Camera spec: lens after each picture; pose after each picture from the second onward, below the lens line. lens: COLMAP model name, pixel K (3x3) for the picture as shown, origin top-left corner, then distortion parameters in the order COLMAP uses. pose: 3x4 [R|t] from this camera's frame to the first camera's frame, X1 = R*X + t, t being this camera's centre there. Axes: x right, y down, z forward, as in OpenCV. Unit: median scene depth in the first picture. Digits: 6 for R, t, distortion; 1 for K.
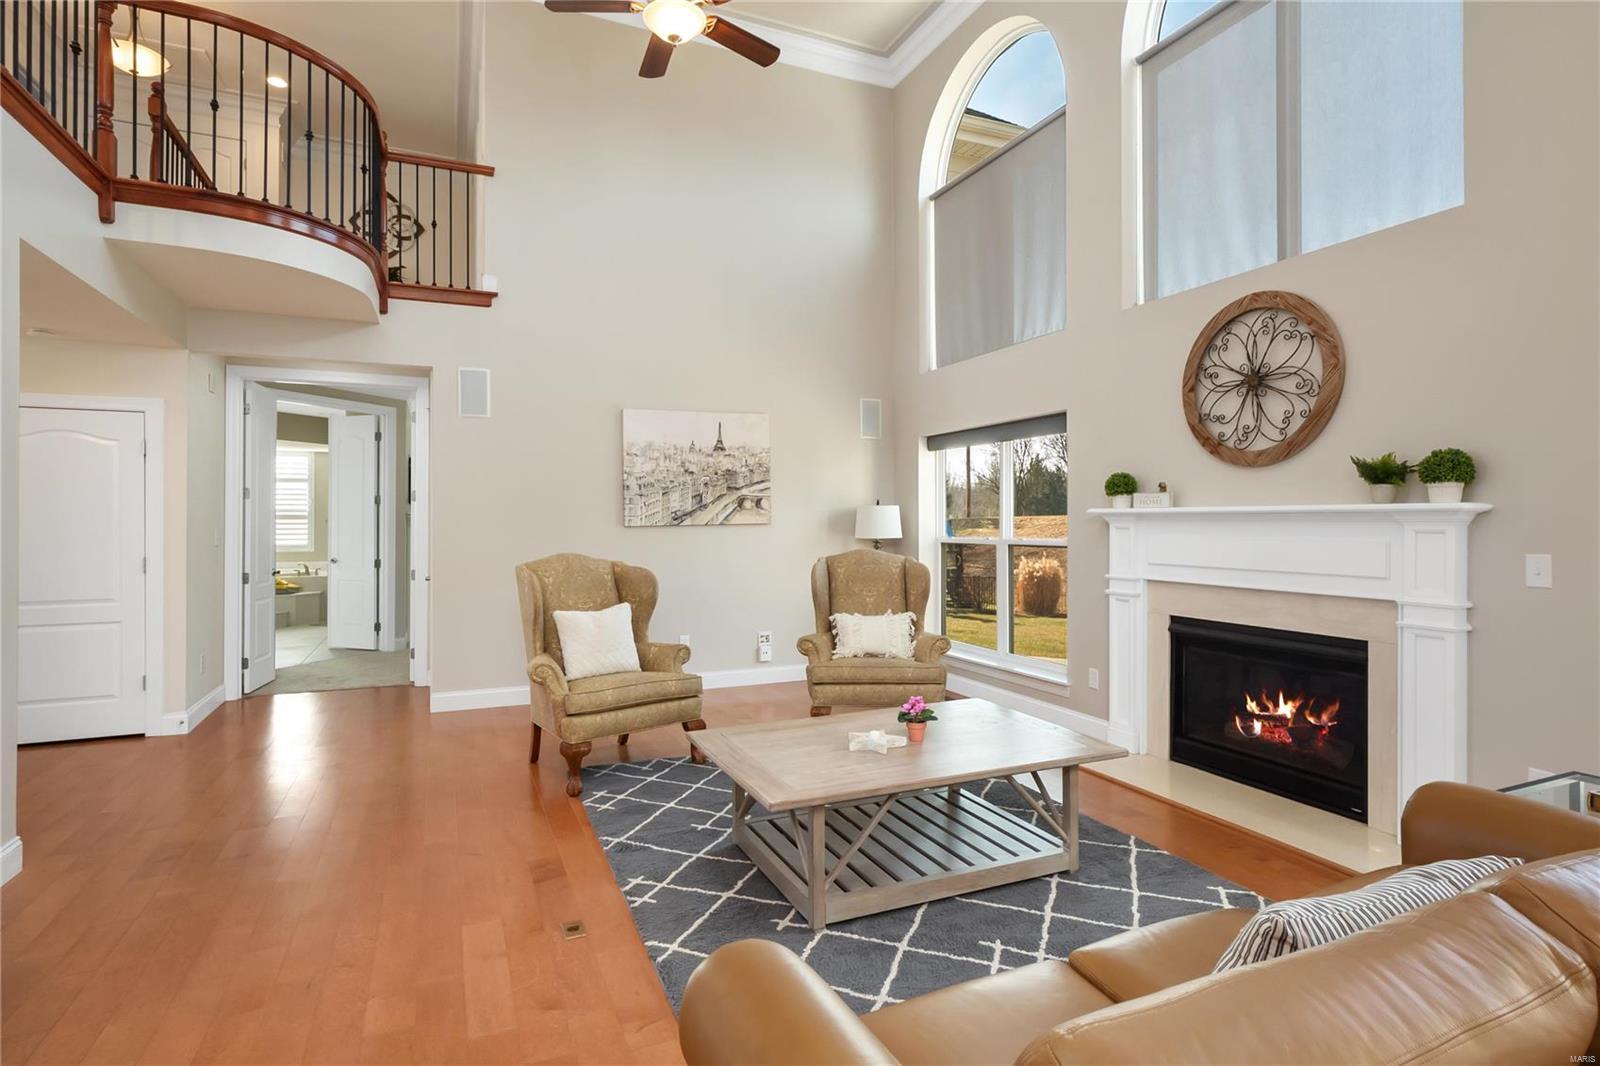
lens RADIAL K [[834.8, 0, 773.2], [0, 834.8, 511.9], [0, 0, 1]] dist [0.004900, -0.005529]
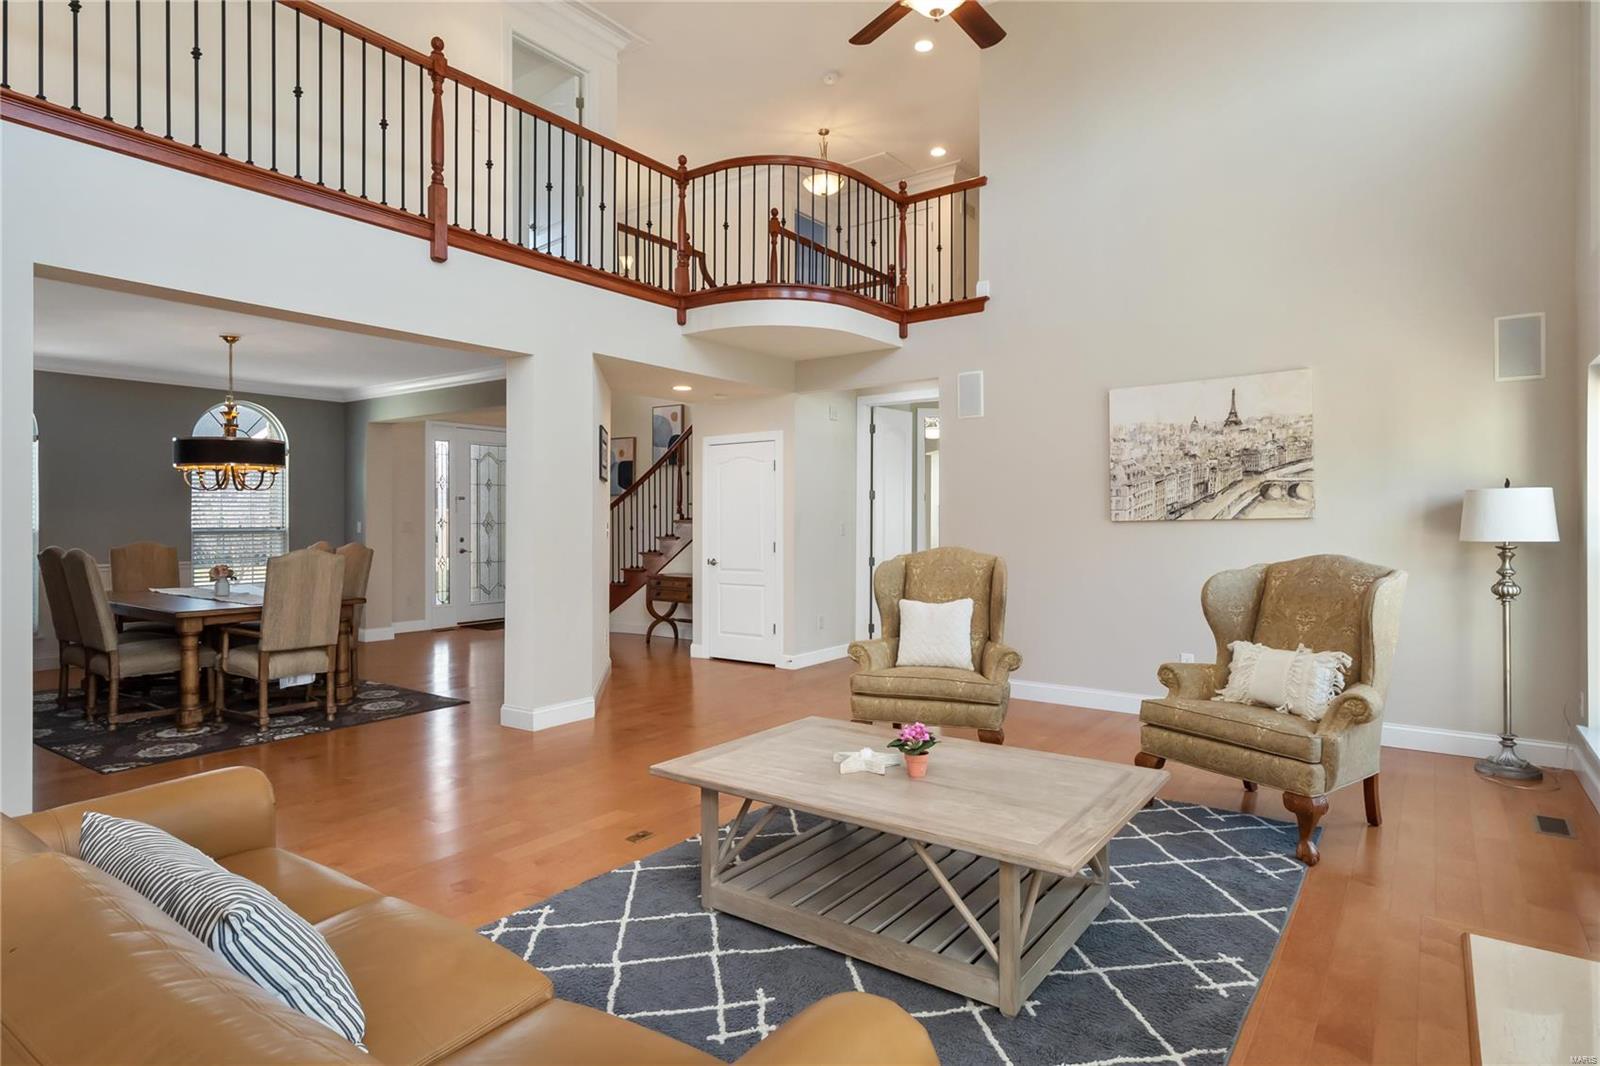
lens RADIAL K [[834.8, 0, 773.0], [0, 834.8, 515.9], [0, 0, 1]] dist [0.004900, -0.005529]
pose [[0.503730, -0.004927, -0.863847, 0.412891], [0.010474, 0.999945, 0.000404, 0.007338], [0.863798, -0.009252, 0.503754, 0.234254]]
